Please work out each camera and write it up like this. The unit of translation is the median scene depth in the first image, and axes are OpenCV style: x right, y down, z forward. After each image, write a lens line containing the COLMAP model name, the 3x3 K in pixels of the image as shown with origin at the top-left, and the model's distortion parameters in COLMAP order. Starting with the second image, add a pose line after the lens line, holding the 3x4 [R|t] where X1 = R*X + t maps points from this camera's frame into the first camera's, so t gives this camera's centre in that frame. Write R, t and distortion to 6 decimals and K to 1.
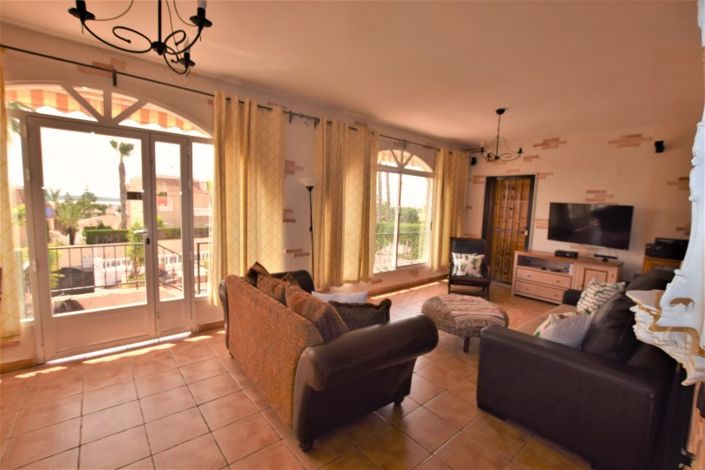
lens RADIAL K [[316.6, 0, 355.1], [0, 316.6, 235.3], [0, 0, 1]] dist [-0.015566, -0.000063]
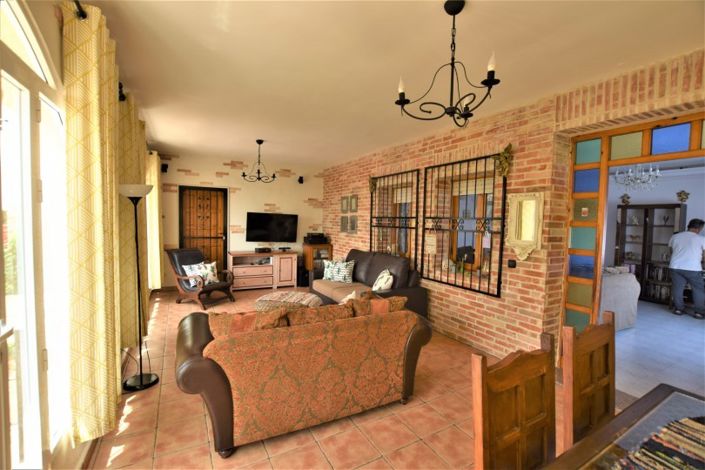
lens RADIAL K [[316.6, 0, 355.5], [0, 316.6, 232.5], [0, 0, 1]] dist [-0.015566, -0.000063]
pose [[0.187115, -0.075929, 0.979399, -0.548101], [0.080477, 0.994842, 0.061751, -0.064748], [-0.979036, 0.067265, 0.192260, 0.316838]]
